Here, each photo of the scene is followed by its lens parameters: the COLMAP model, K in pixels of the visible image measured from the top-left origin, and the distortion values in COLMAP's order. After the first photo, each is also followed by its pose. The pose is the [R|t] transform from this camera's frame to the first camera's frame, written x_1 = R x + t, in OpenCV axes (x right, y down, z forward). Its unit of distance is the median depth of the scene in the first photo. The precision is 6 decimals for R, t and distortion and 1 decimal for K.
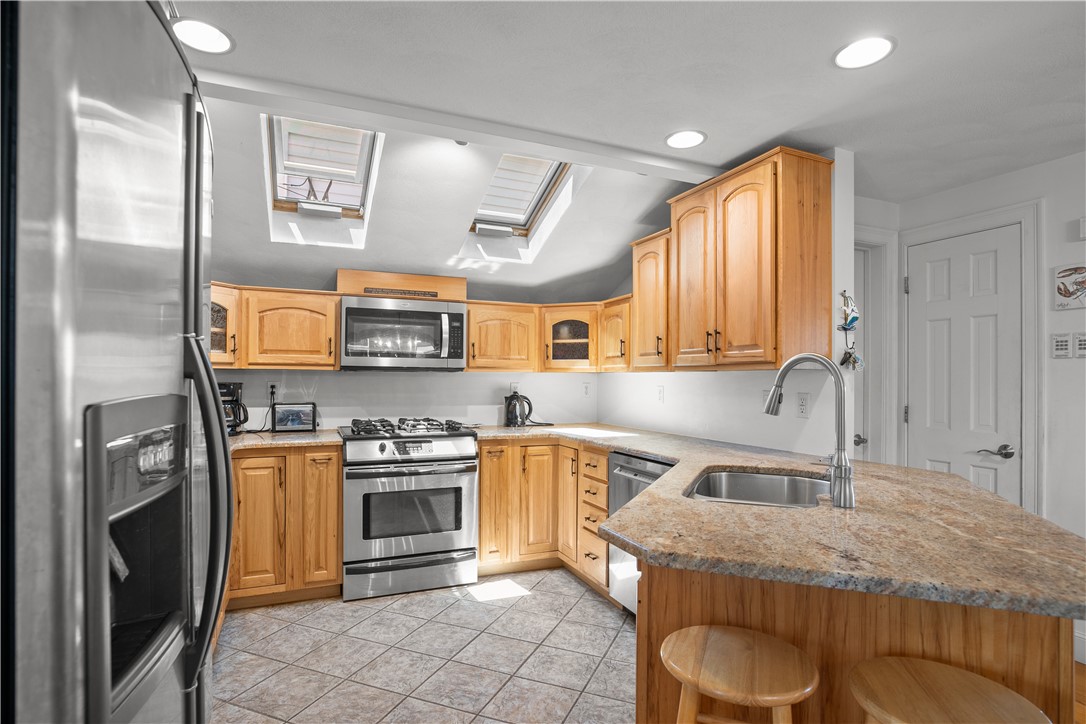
lens RADIAL K [[545.7, 0, 545.6], [0, 545.7, 360.2], [0, 0, 1]] dist [-0.041641, 0.014213]
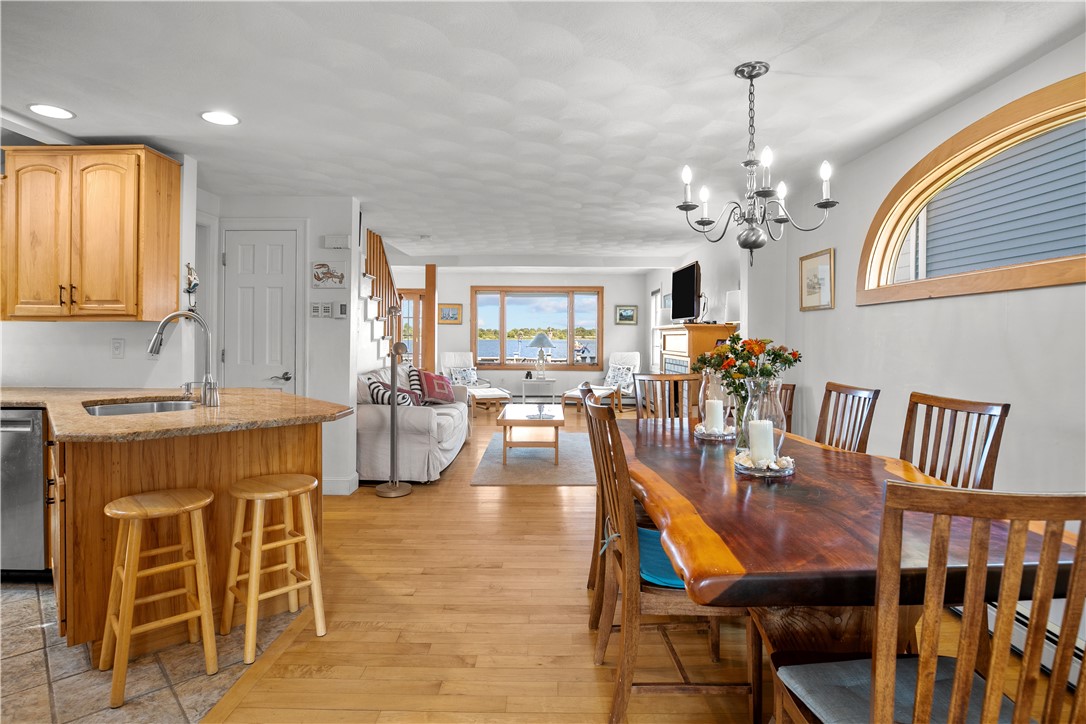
lens RADIAL K [[545.7, 0, 545.6], [0, 545.7, 360.2], [0, 0, 1]] dist [-0.041641, 0.014213]
pose [[0.383466, -0.047809, 0.922317, -0.353740], [-0.035093, 0.997184, 0.066281, -0.007978], [-0.922888, -0.057783, 0.380708, -0.347784]]
